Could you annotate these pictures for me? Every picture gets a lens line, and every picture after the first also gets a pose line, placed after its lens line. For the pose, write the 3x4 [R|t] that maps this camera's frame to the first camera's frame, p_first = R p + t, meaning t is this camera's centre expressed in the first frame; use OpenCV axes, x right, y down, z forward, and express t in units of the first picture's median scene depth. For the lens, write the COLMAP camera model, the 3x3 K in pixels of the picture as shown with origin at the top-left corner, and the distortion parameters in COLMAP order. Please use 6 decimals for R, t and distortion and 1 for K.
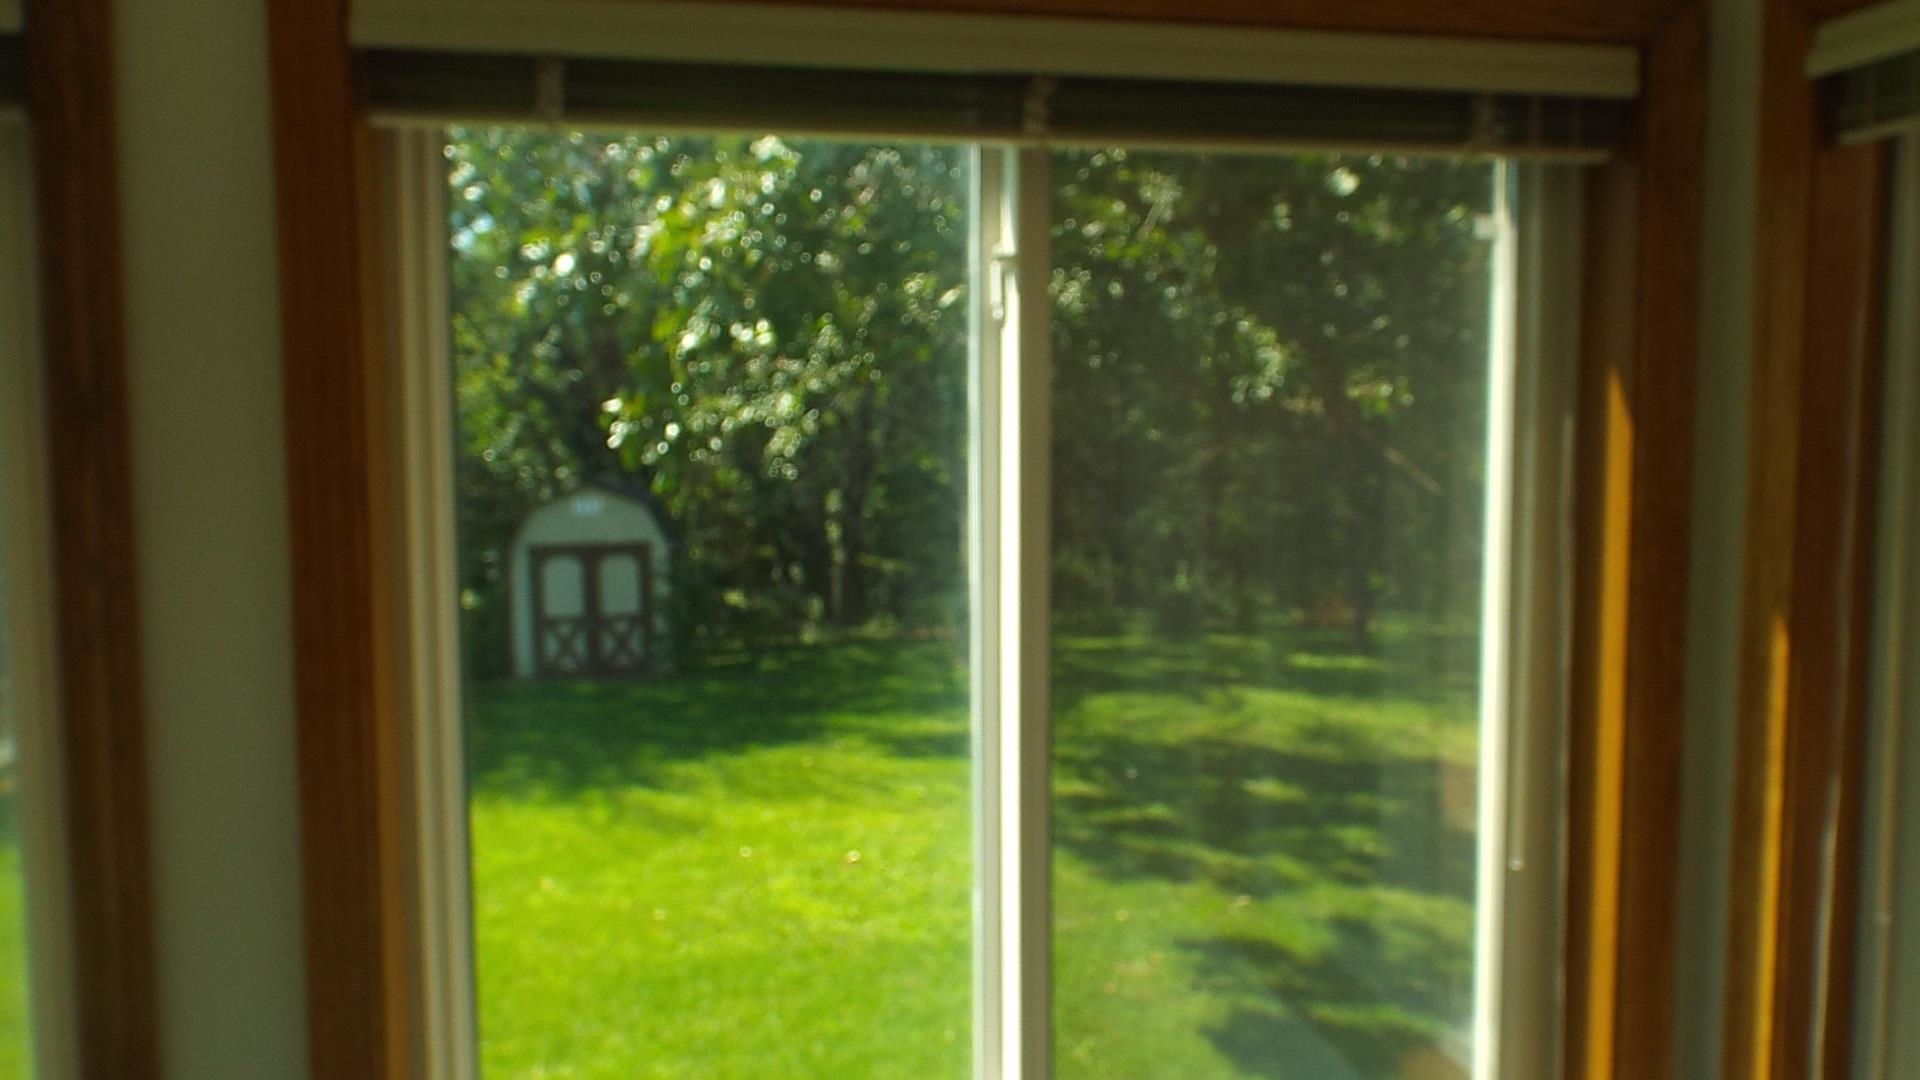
lens RADIAL K [[1447.1, 0, 960.0], [0, 1447.1, 540.0], [0, 0, 1]] dist [-0.009418, -0.012885]
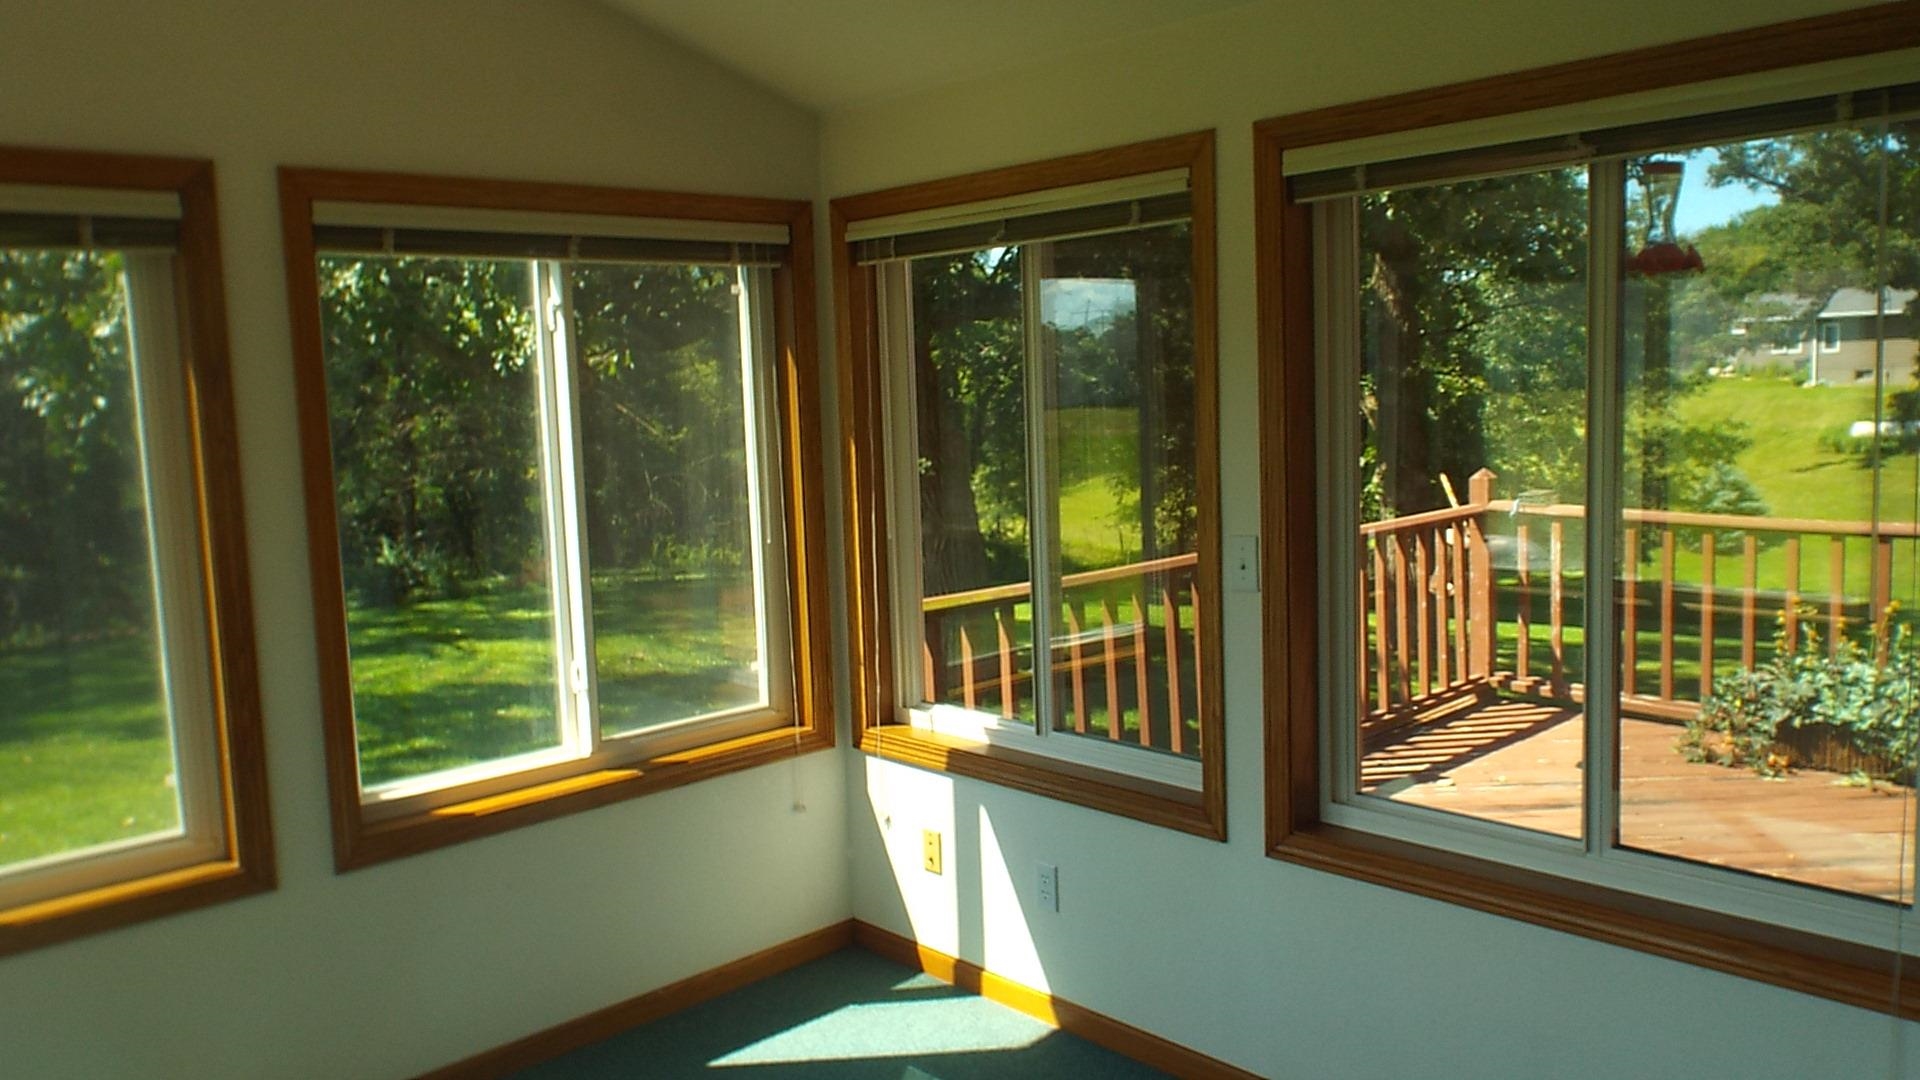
lens RADIAL K [[1464.2, 0, 960.0], [0, 1464.2, 540.0], [0, 0, 1]] dist [0.004457, 0.004097]
pose [[0.850086, -0.083091, 0.520048, -0.137799], [0.073044, 0.996533, 0.039822, 0.028953], [-0.521554, 0.004134, 0.853208, -0.283425]]
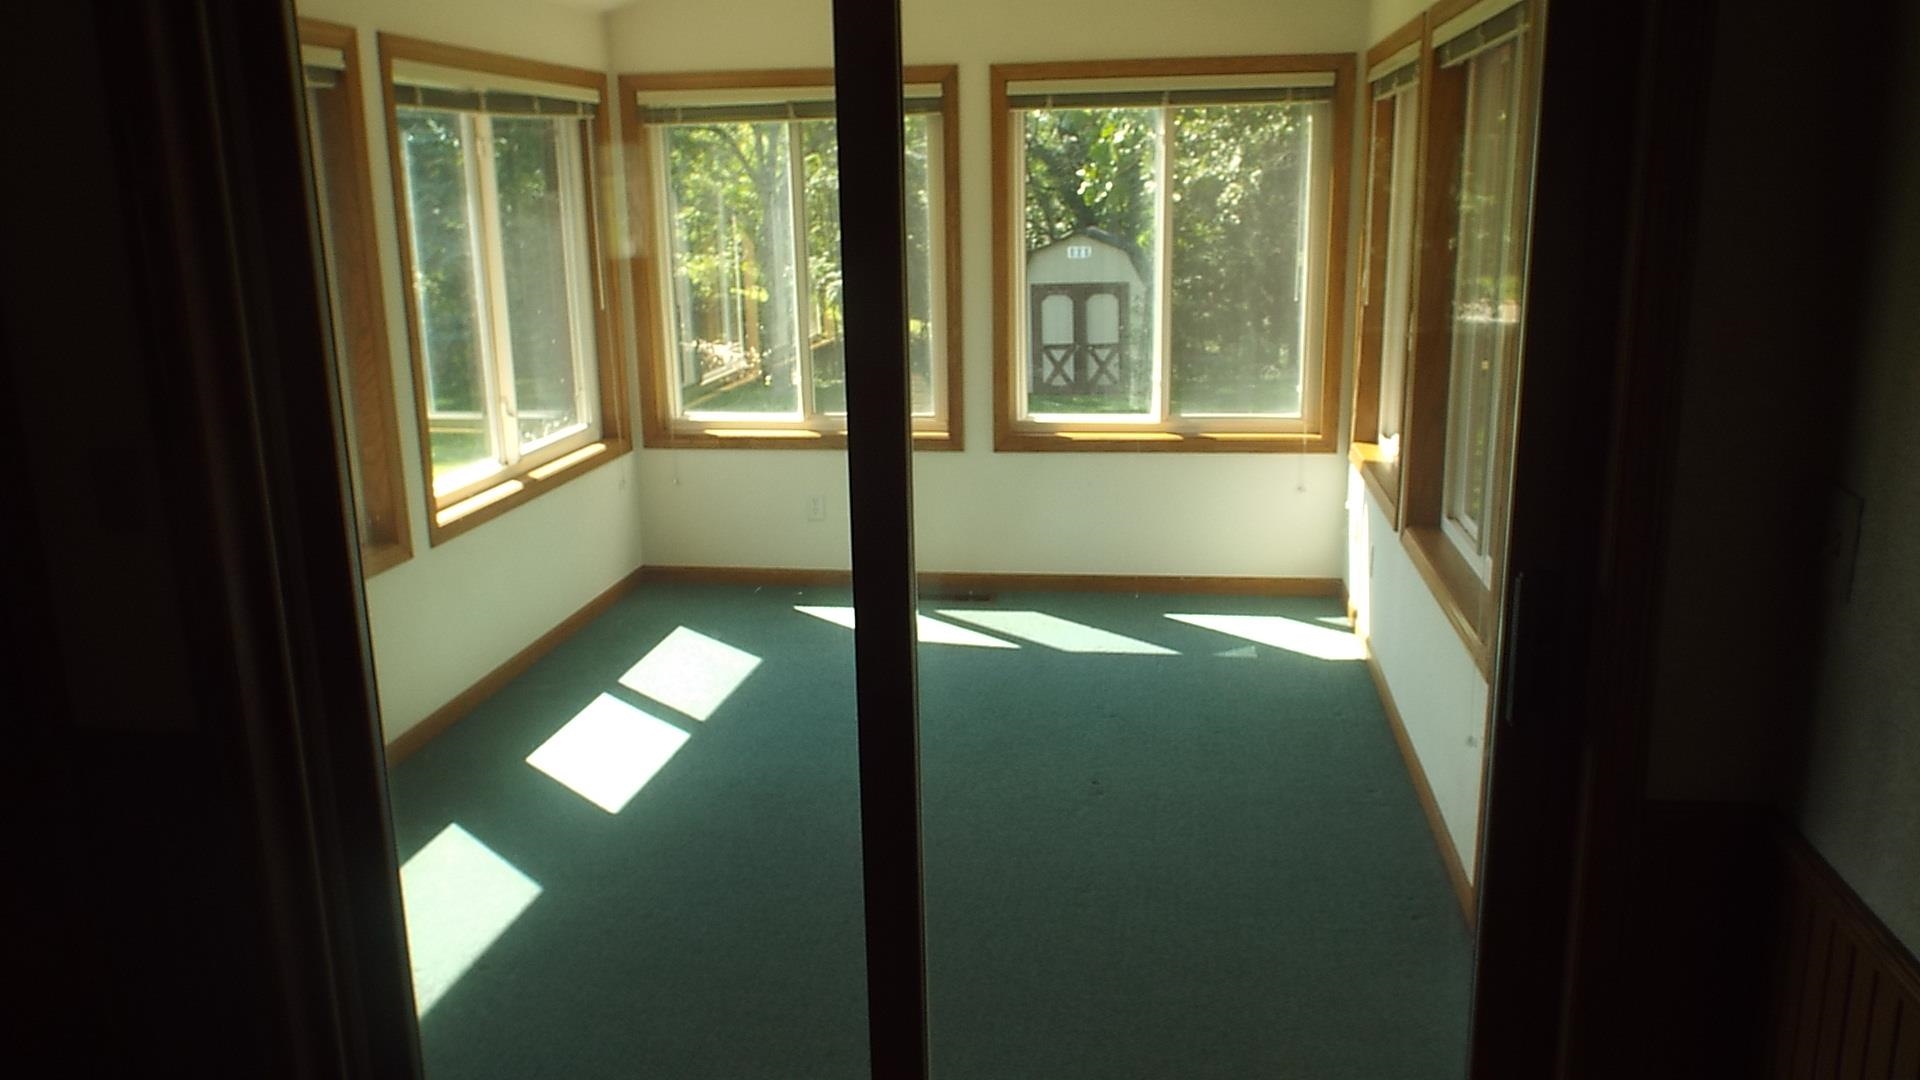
lens RADIAL K [[1415.4, 0, 960.0], [0, 1415.4, 540.0], [0, 0, 1]] dist [0.045821, -0.002562]
pose [[0.943347, 0.070466, -0.324238, 0.162649], [-0.015260, 0.985369, 0.169752, 0.045457], [0.331456, -0.155187, 0.930620, -0.565334]]
